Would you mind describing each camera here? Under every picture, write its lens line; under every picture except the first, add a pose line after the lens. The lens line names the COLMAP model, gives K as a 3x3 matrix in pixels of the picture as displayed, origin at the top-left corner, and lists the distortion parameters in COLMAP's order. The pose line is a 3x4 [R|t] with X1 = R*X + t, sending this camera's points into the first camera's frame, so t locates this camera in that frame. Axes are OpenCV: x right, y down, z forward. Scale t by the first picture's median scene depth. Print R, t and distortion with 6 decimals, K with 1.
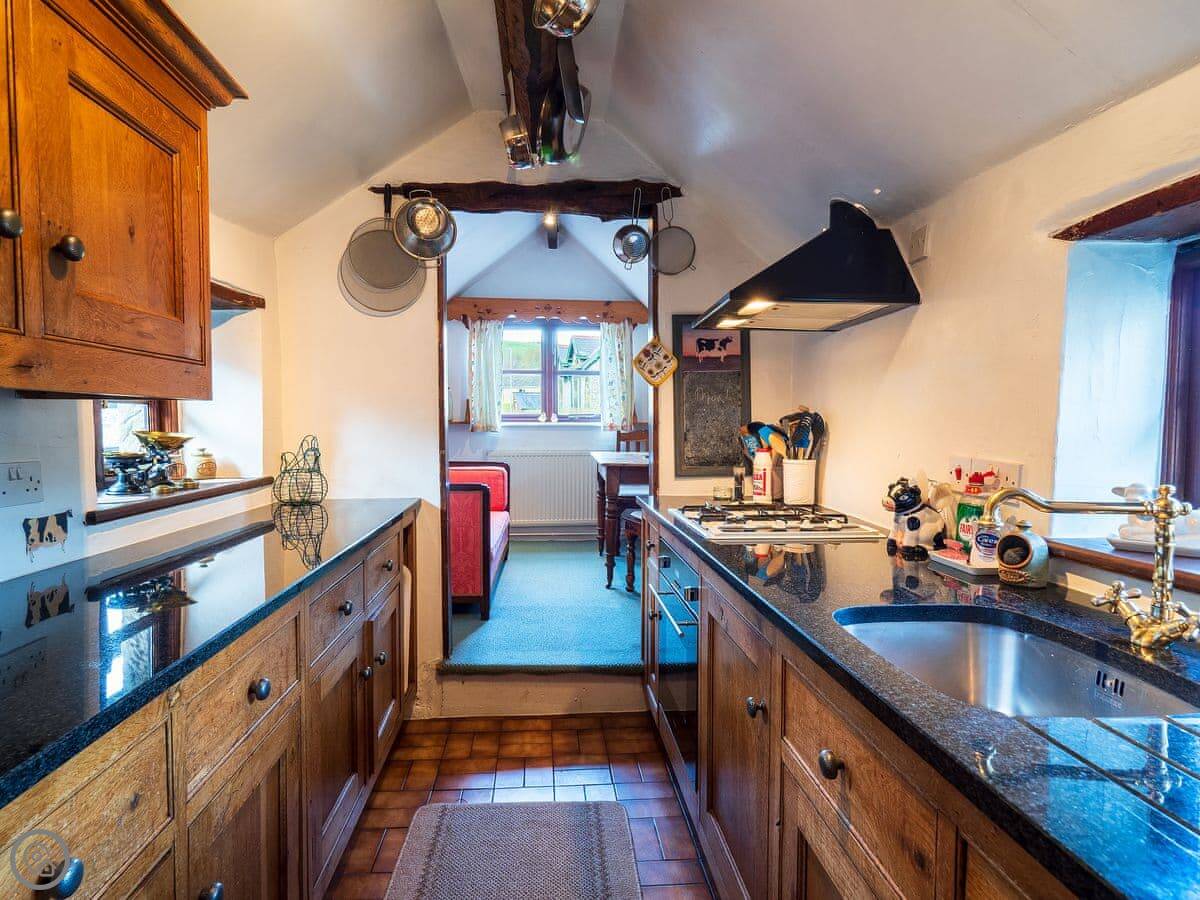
lens RADIAL K [[646.4, 0, 603.9], [0, 646.4, 436.9], [0, 0, 1]] dist [-0.002147, 0.000234]
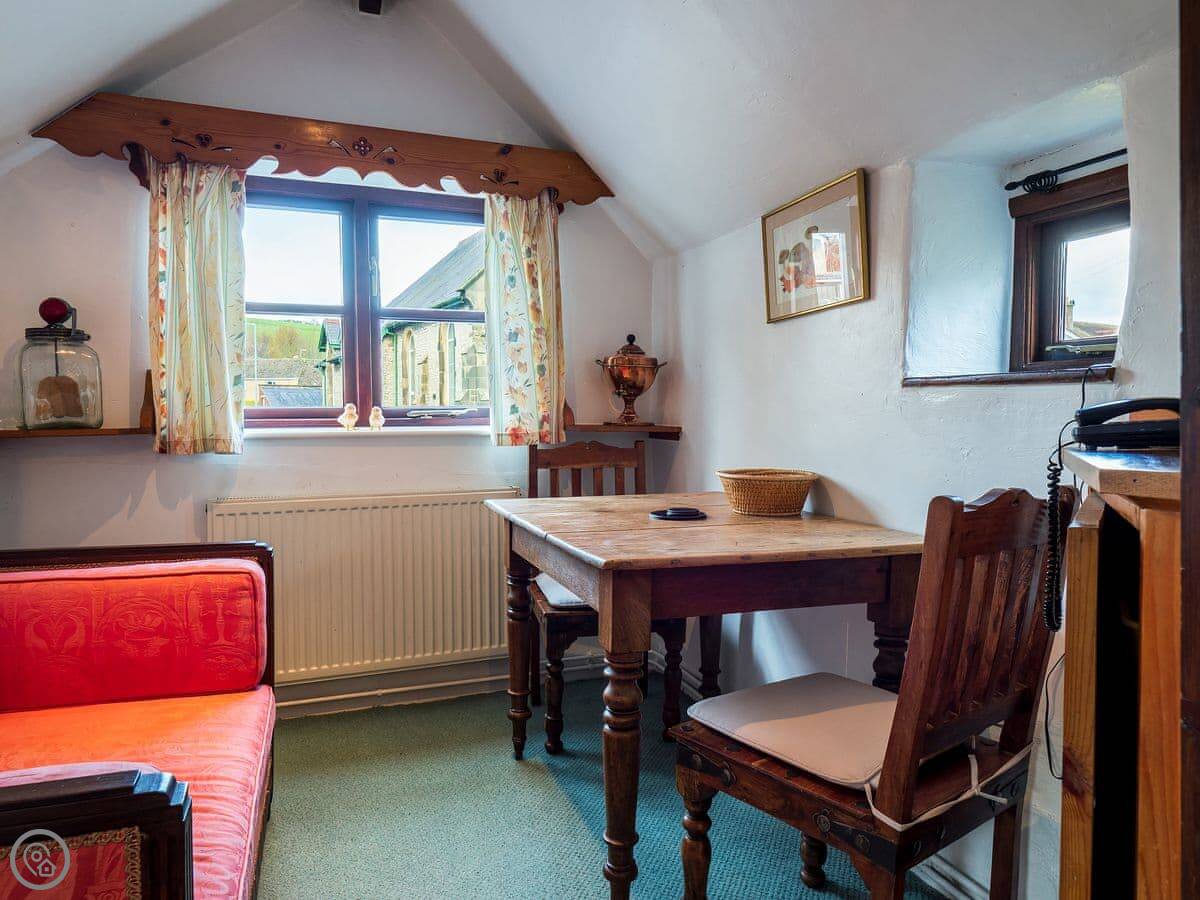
lens RADIAL K [[748.7, 0, 569.3], [0, 748.7, 441.9], [0, 0, 1]] dist [-0.003168, -0.000353]
pose [[0.967762, -0.016400, 0.251333, -0.080601], [0.016080, 0.999865, 0.003324, -0.012759], [-0.251354, 0.000825, 0.967895, 0.502893]]
